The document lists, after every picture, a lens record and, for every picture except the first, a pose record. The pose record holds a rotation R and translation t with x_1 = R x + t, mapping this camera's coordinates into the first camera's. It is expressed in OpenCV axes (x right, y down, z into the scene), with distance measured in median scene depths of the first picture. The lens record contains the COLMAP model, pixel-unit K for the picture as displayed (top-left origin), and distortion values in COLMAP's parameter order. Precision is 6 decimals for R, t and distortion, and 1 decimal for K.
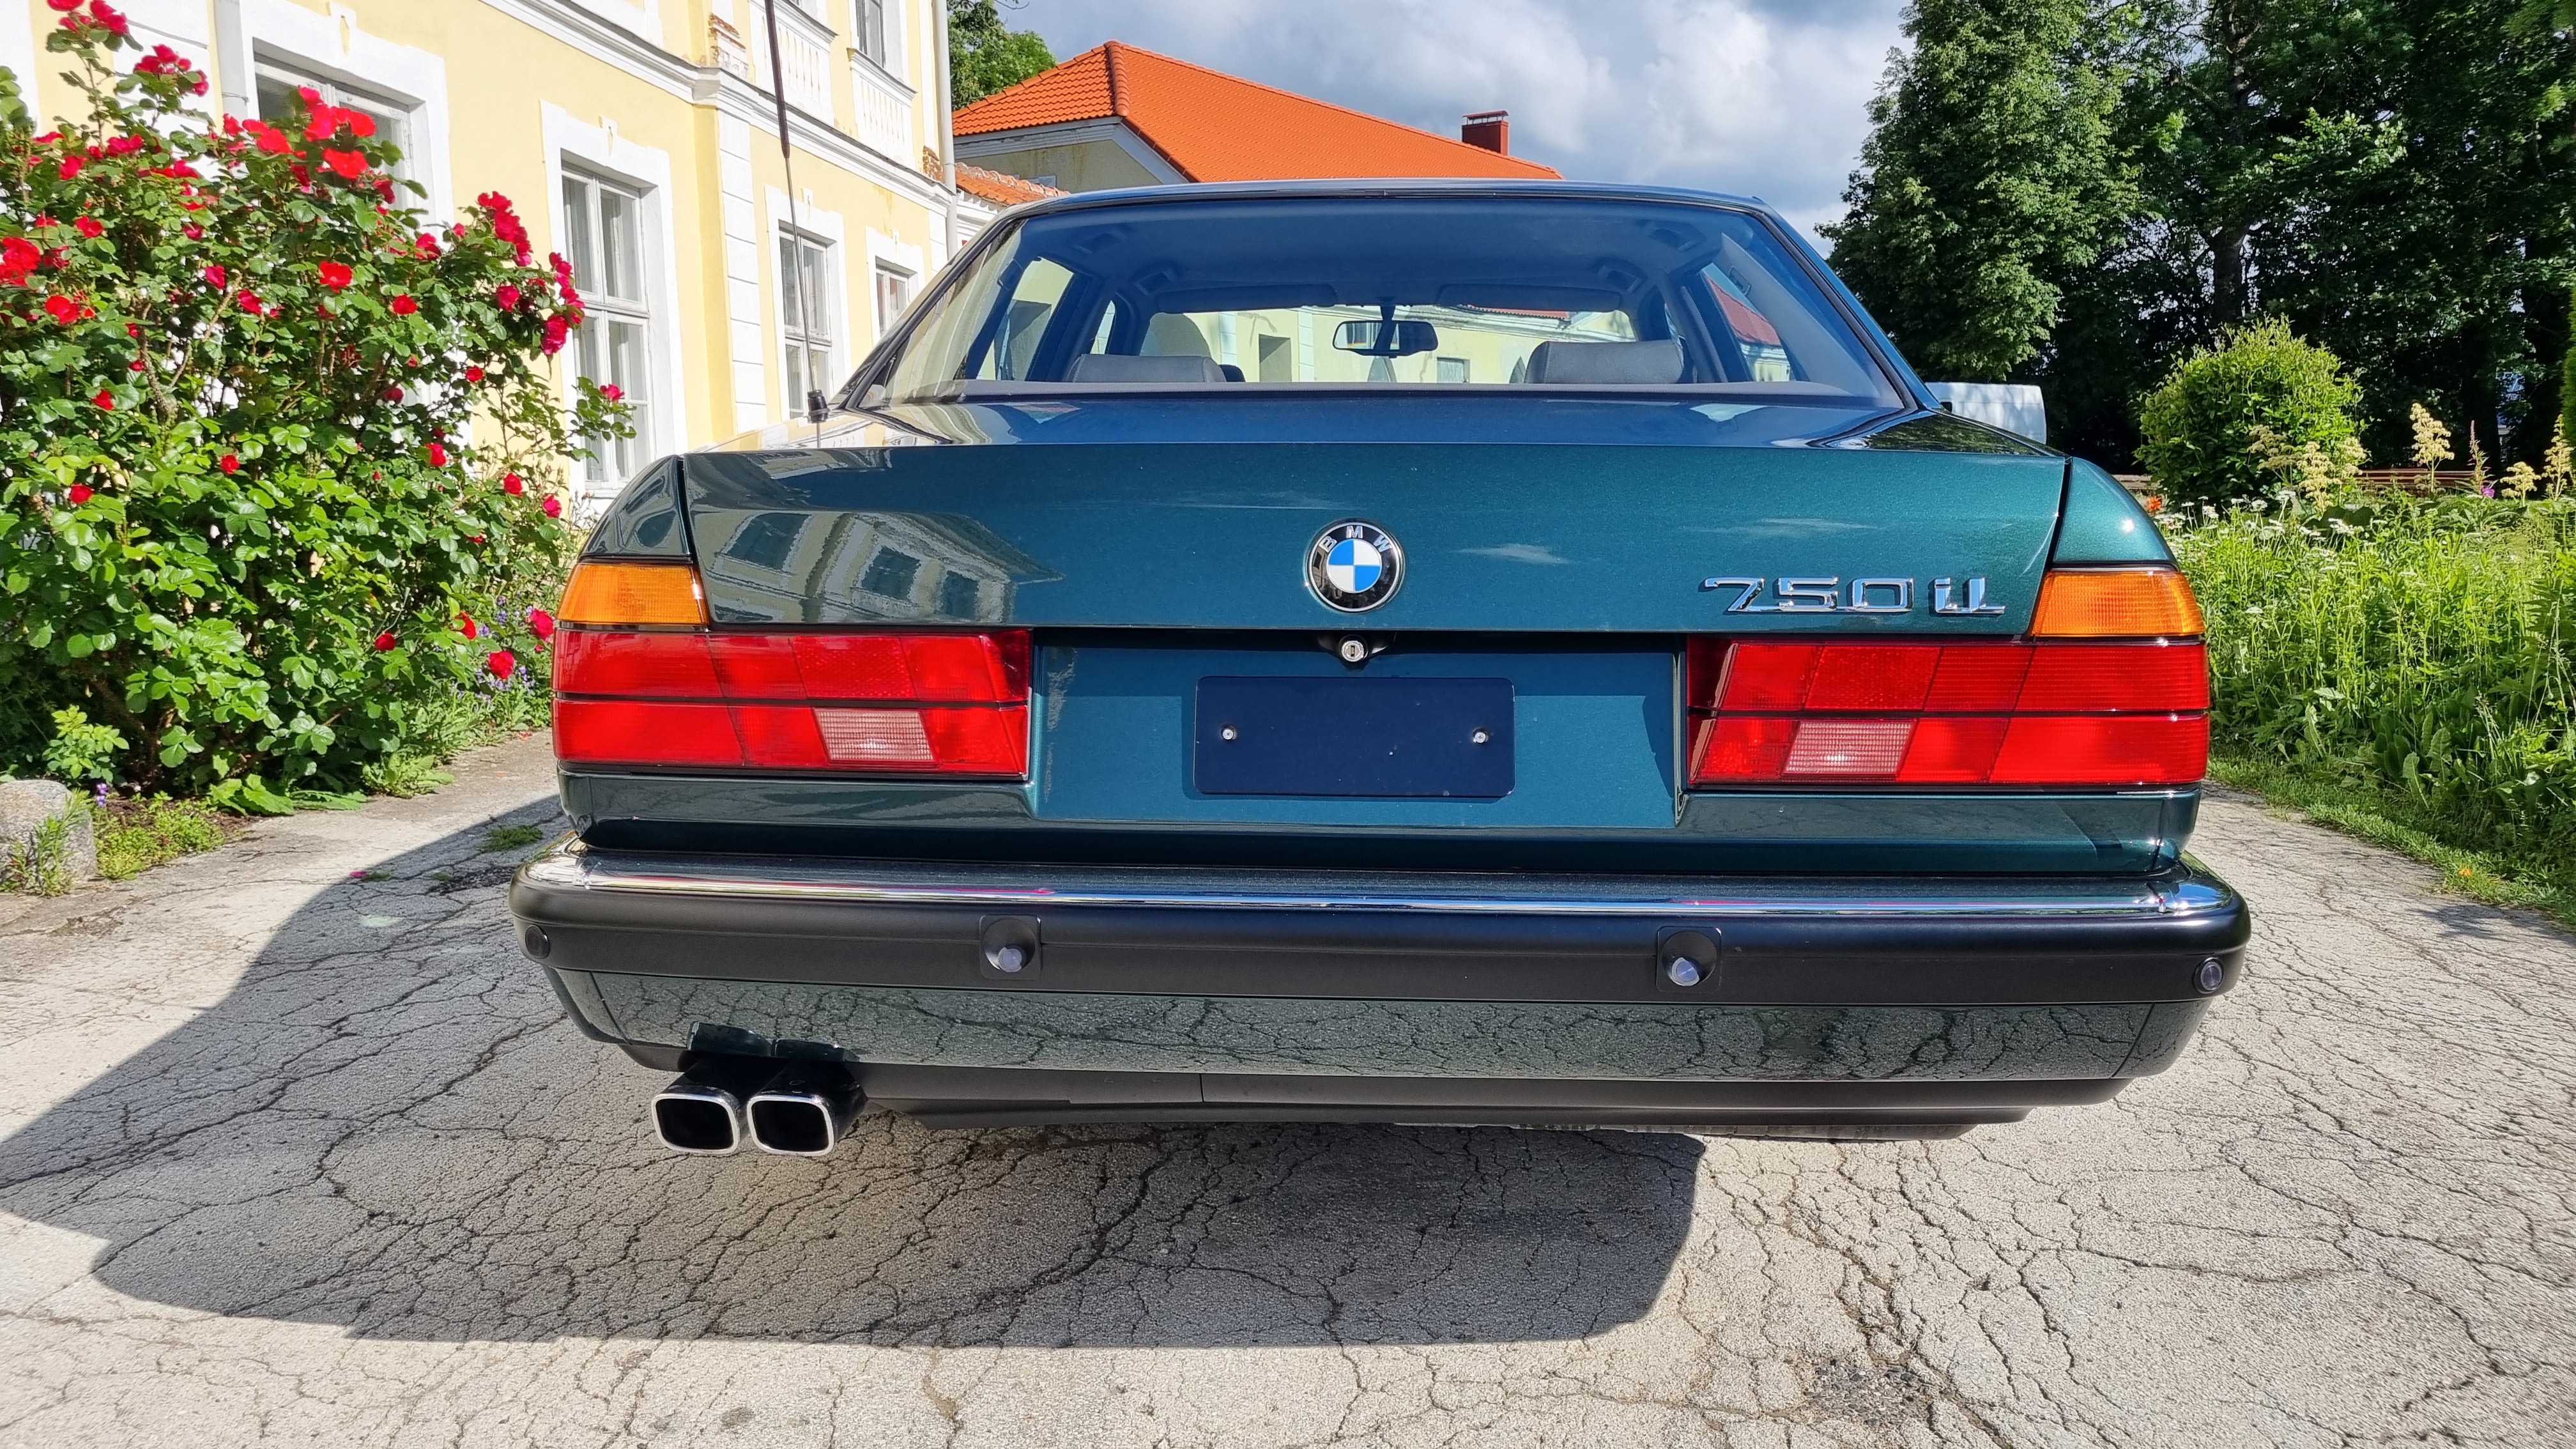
lens RADIAL K [[1937.3, 0, 1279.8], [0, 1937.3, 714.4], [0, 0, 1]] dist [0.044264, -0.040292]
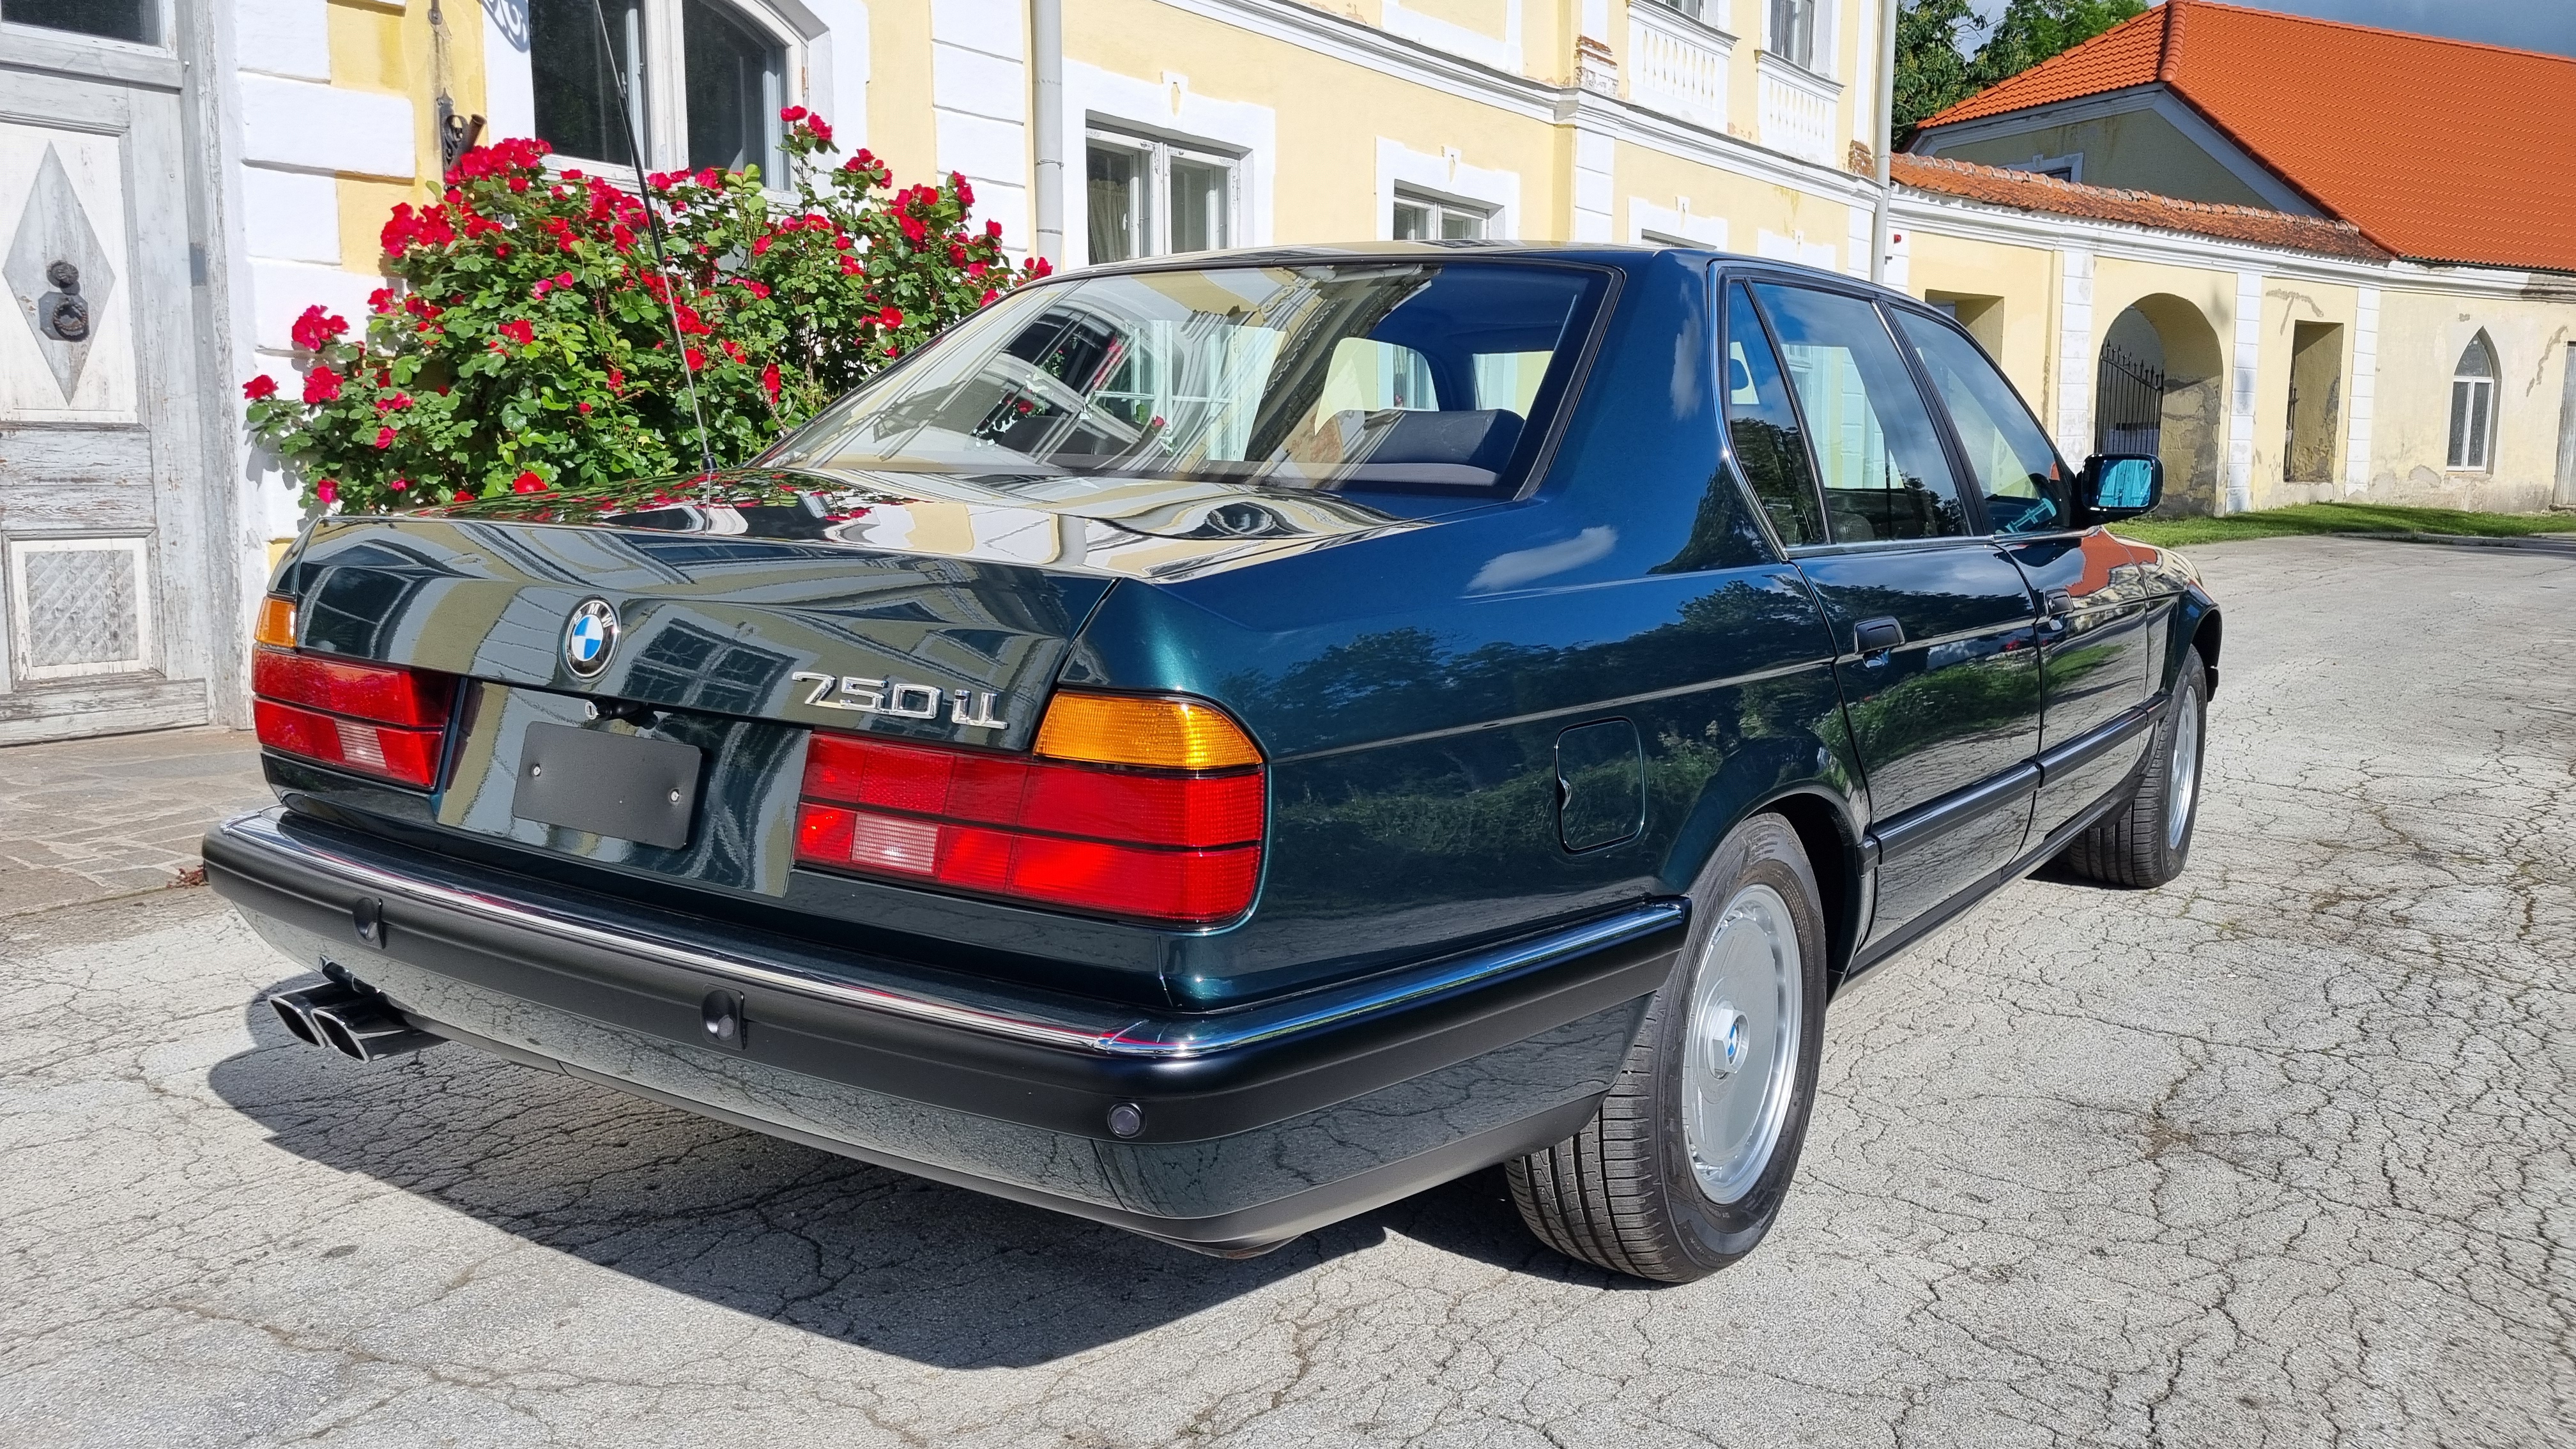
lens RADIAL K [[1937.3, 0, 1287.7], [0, 1937.3, 735.0], [0, 0, 1]] dist [0.044264, -0.040292]
pose [[0.856003, 0.091358, -0.508835, 0.729496], [-0.083537, 0.995770, 0.038253, -0.072152], [0.510177, 0.009762, 0.860014, 0.152915]]
